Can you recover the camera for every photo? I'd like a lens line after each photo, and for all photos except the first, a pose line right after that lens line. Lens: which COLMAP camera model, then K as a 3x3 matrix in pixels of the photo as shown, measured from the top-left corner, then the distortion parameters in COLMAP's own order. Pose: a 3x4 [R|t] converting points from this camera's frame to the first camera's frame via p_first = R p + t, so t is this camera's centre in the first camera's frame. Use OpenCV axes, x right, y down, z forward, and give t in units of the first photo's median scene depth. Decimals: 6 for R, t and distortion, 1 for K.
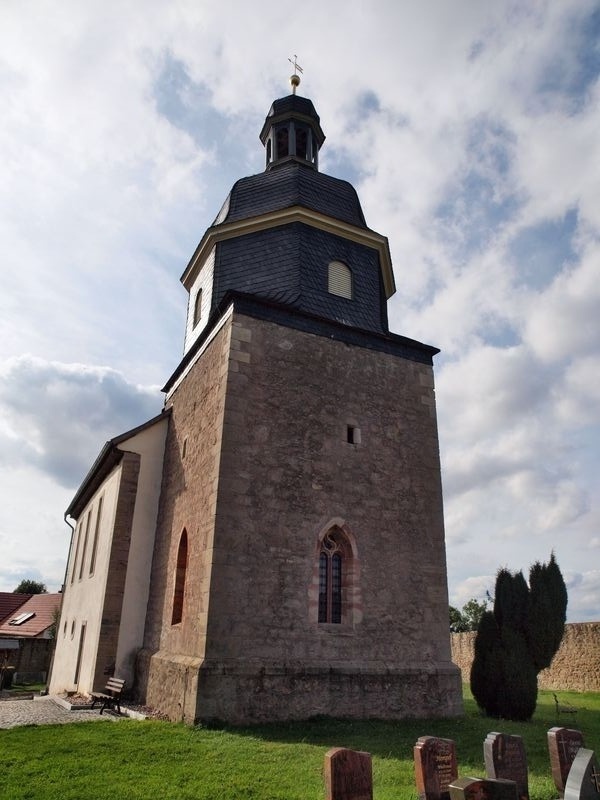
lens RADIAL K [[563.7, 0, 300.0], [0, 563.7, 400.0], [0, 0, 1]] dist [-0.130811, 0.107099]
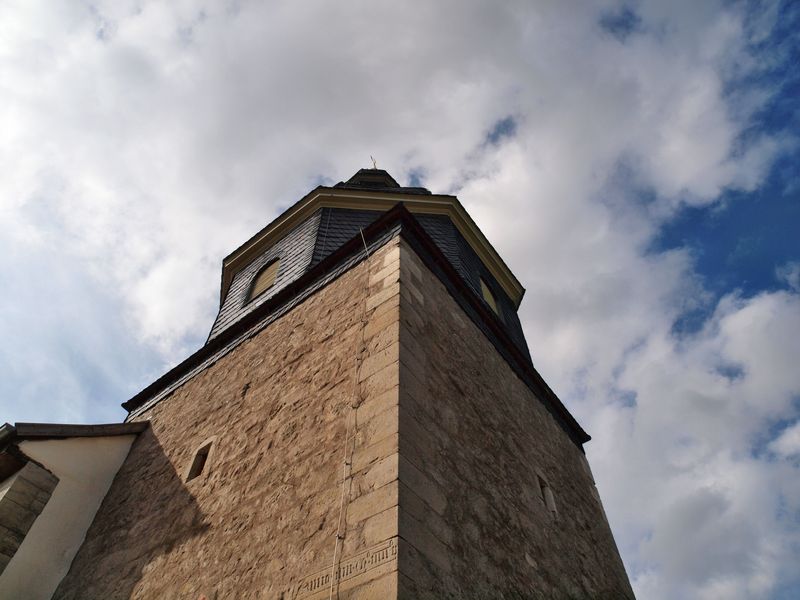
lens RADIAL K [[563.7, 0, 400.0], [0, 563.7, 300.0], [0, 0, 1]] dist [-0.130811, 0.107099]
pose [[0.897882, 0.356646, 0.258093, -0.268565], [-0.161884, 0.812662, -0.559798, 0.254676], [-0.409392, 0.460851, 0.787410, 0.594547]]
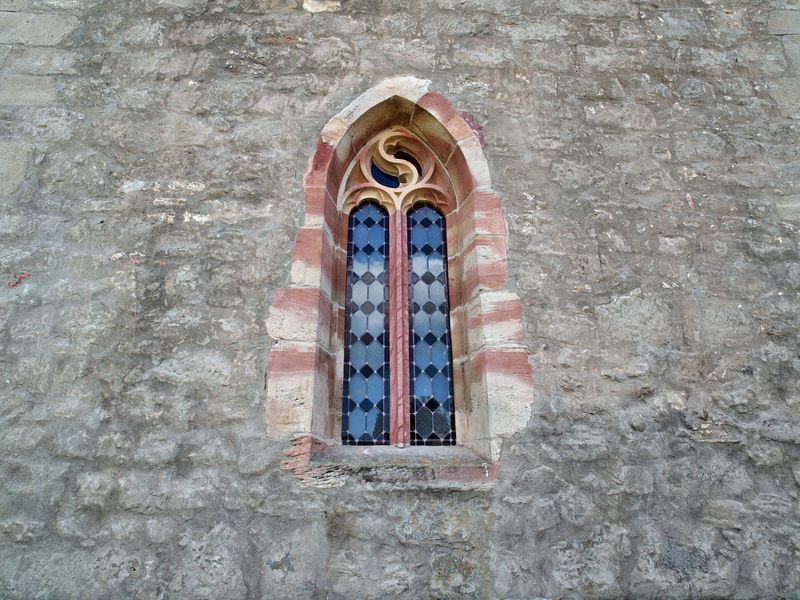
lens RADIAL K [[563.7, 0, 400.0], [0, 563.7, 300.0], [0, 0, 1]] dist [-0.130811, 0.107099]
pose [[0.910267, -0.195233, -0.365100, 0.149256], [0.197887, 0.979749, -0.030540, 0.334206], [0.363668, -0.044449, 0.930467, 0.743230]]
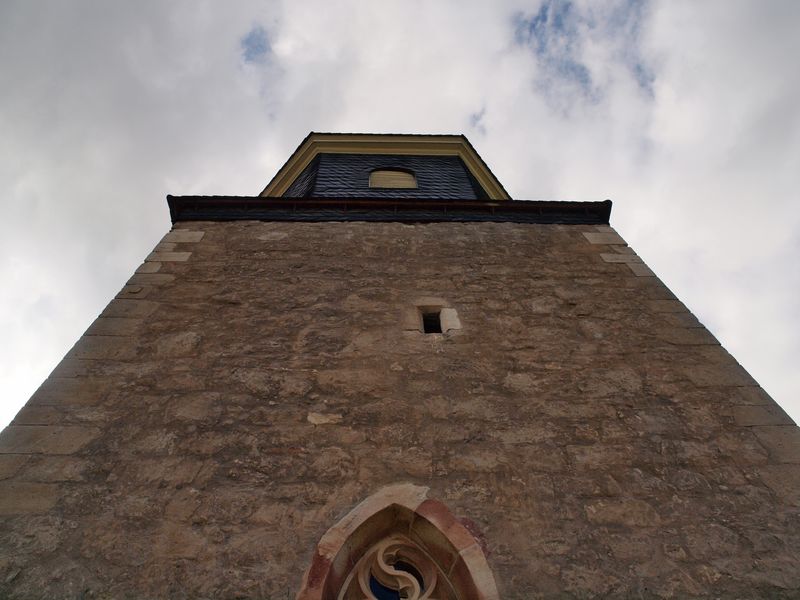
lens RADIAL K [[563.7, 0, 400.0], [0, 563.7, 300.0], [0, 0, 1]] dist [-0.130811, 0.107099]
pose [[0.902269, -0.399281, -0.162743, 0.154585], [0.219638, 0.750417, -0.623405, 0.322473], [0.371039, 0.526734, 0.764775, 0.739621]]
